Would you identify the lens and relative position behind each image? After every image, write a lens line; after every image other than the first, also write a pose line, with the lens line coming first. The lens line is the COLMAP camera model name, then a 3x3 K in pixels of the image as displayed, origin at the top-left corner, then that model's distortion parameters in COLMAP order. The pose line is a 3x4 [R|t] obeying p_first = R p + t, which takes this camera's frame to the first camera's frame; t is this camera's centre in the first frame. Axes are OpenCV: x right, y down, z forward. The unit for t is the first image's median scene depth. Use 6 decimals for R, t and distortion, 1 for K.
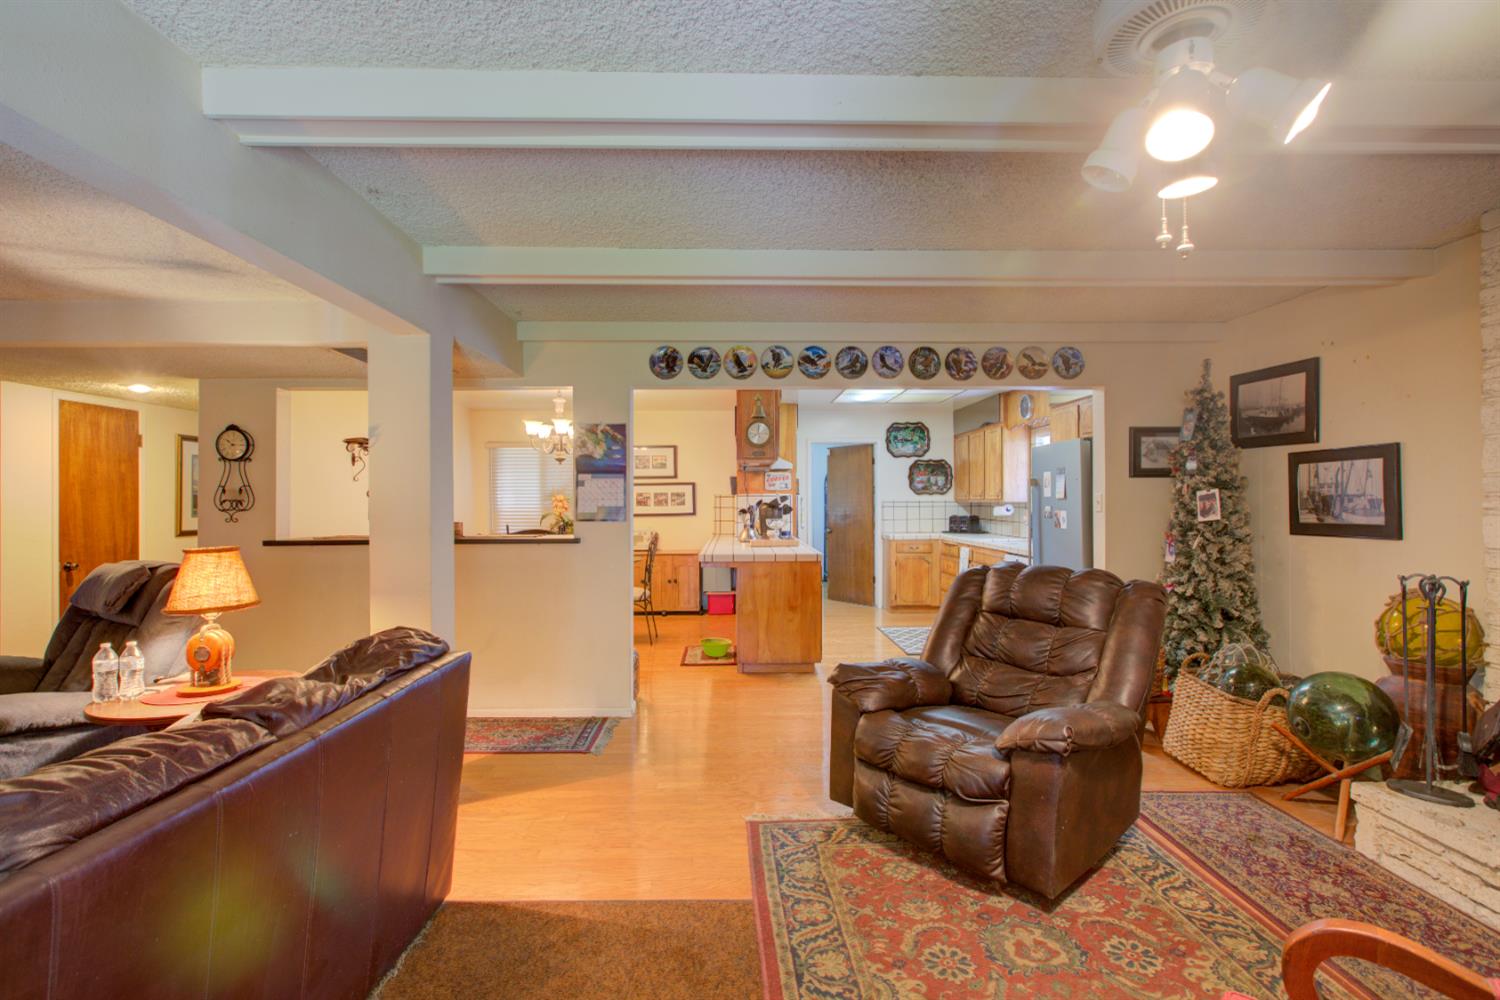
lens RADIAL K [[703.2, 0, 751.4], [0, 703.2, 498.4], [0, 0, 1]] dist [-0.006094, 0.000848]
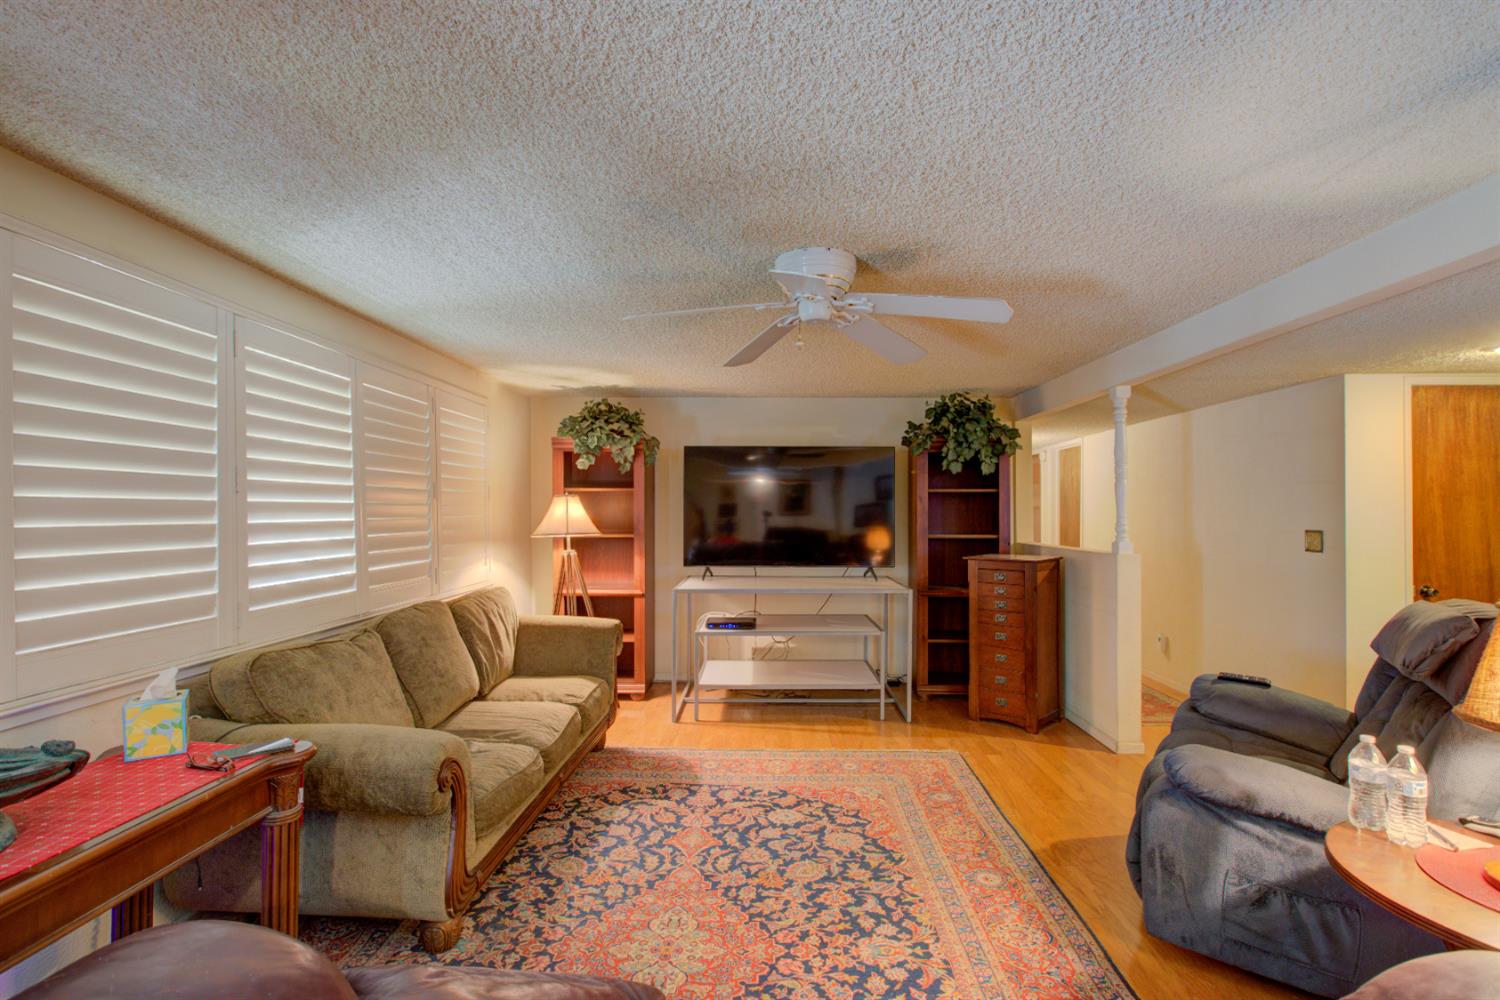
lens RADIAL K [[703.2, 0, 760.8], [0, 703.2, 500.7], [0, 0, 1]] dist [-0.006094, 0.000848]
pose [[-0.027749, -0.011531, -0.999548, -0.180779], [0.002918, 0.999928, -0.011616, 0.000605], [0.999611, -0.003239, -0.027713, 0.310876]]
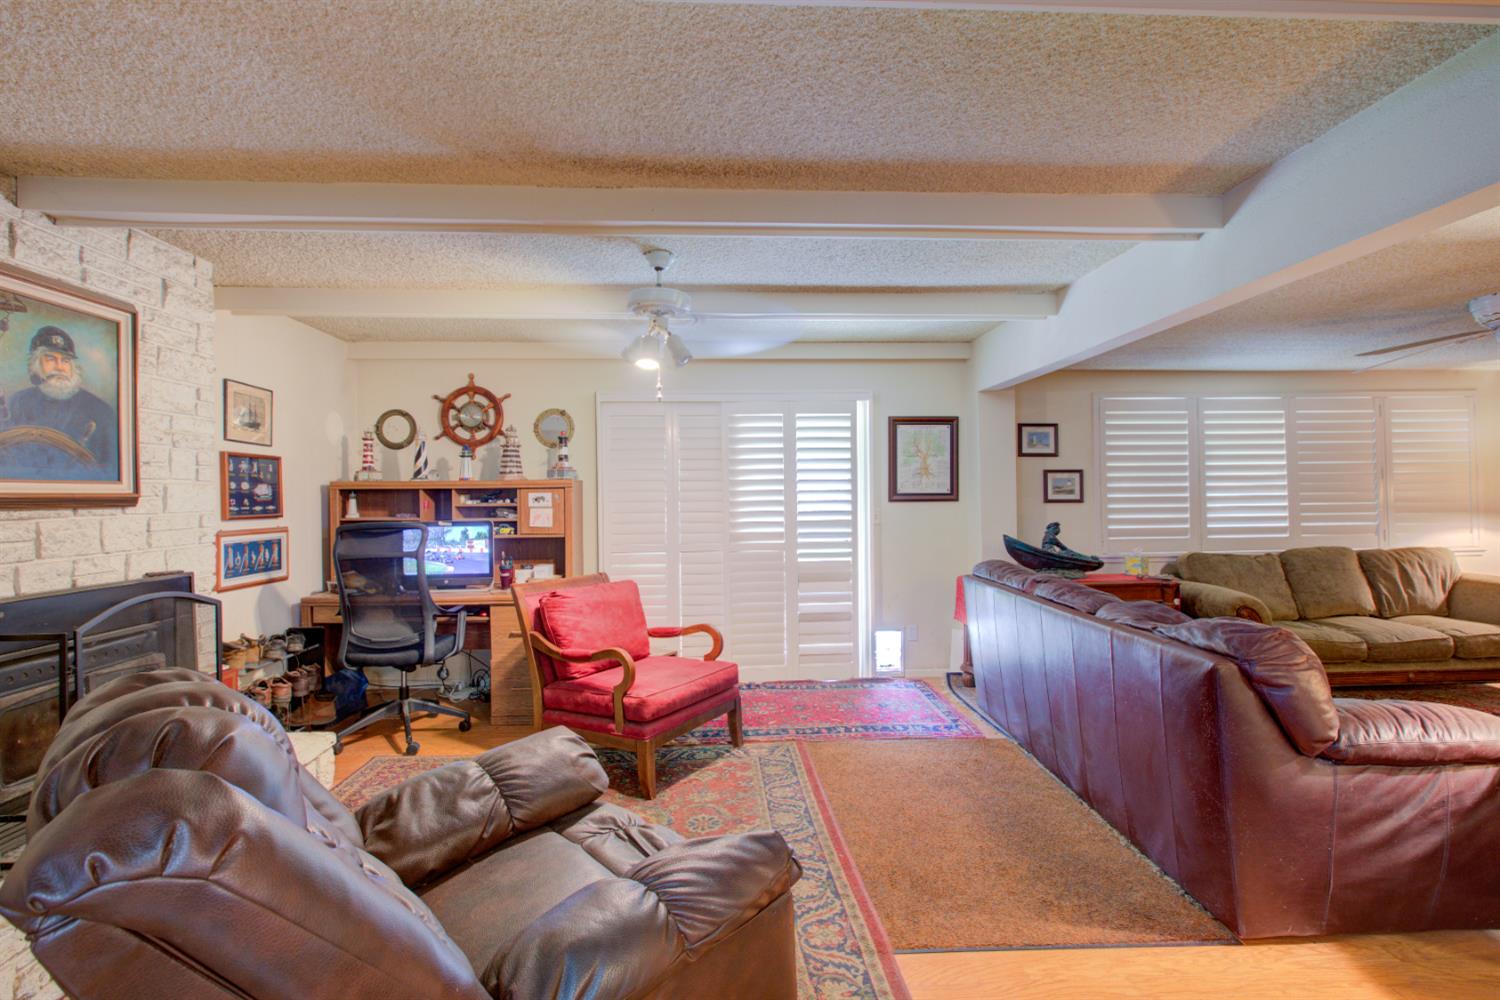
lens RADIAL K [[703.2, 0, 750.4], [0, 703.2, 498.0], [0, 0, 1]] dist [-0.006094, 0.000848]
pose [[-0.999531, 0.016508, -0.025811, 0.122749], [0.016634, 0.999851, -0.004677, 0.008406], [0.025730, -0.005104, -0.999656, 1.198668]]
